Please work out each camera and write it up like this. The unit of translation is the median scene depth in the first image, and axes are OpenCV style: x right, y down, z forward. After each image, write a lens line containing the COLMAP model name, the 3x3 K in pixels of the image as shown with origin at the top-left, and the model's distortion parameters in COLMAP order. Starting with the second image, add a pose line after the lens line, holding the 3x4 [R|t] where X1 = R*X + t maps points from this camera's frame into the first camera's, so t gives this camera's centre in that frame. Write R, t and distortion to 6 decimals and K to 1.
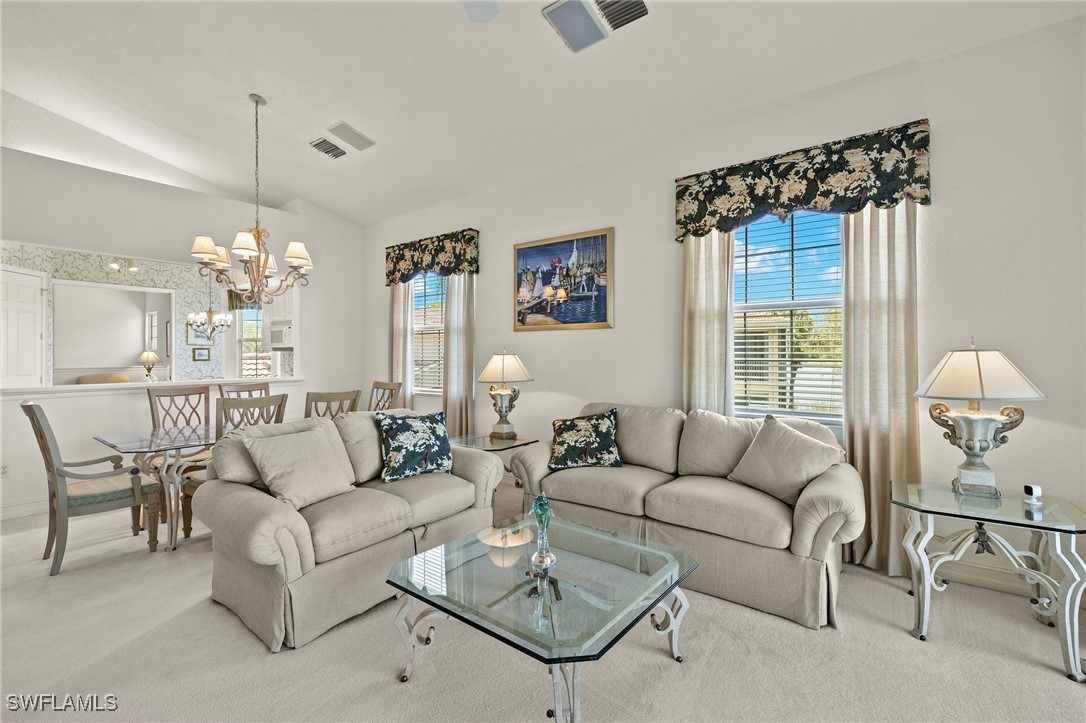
lens RADIAL K [[456.5, 0, 541.6], [0, 456.5, 356.1], [0, 0, 1]] dist [0.000049, 0.000637]
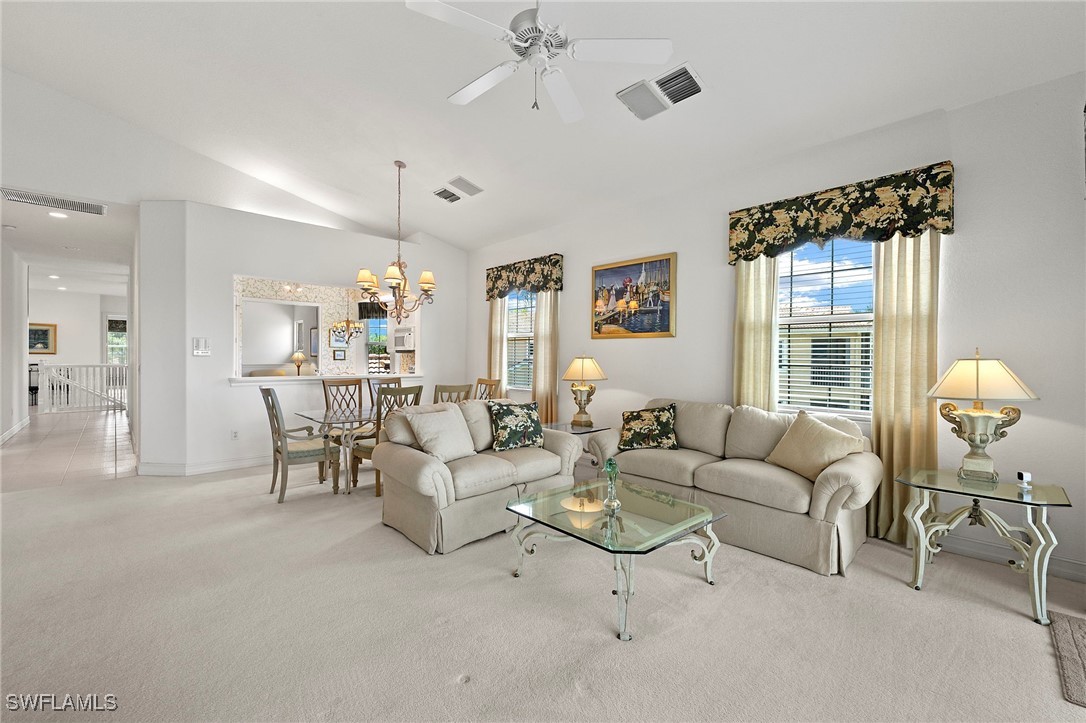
lens RADIAL K [[432.7, 0, 543.2], [0, 432.7, 359.4], [0, 0, 1]] dist [-0.003589, 0.000230]
pose [[0.985991, 0.011069, -0.166431, 0.007193], [-0.010731, 0.999938, 0.002932, -0.002606], [0.166454, -0.001105, 0.986049, -0.221642]]
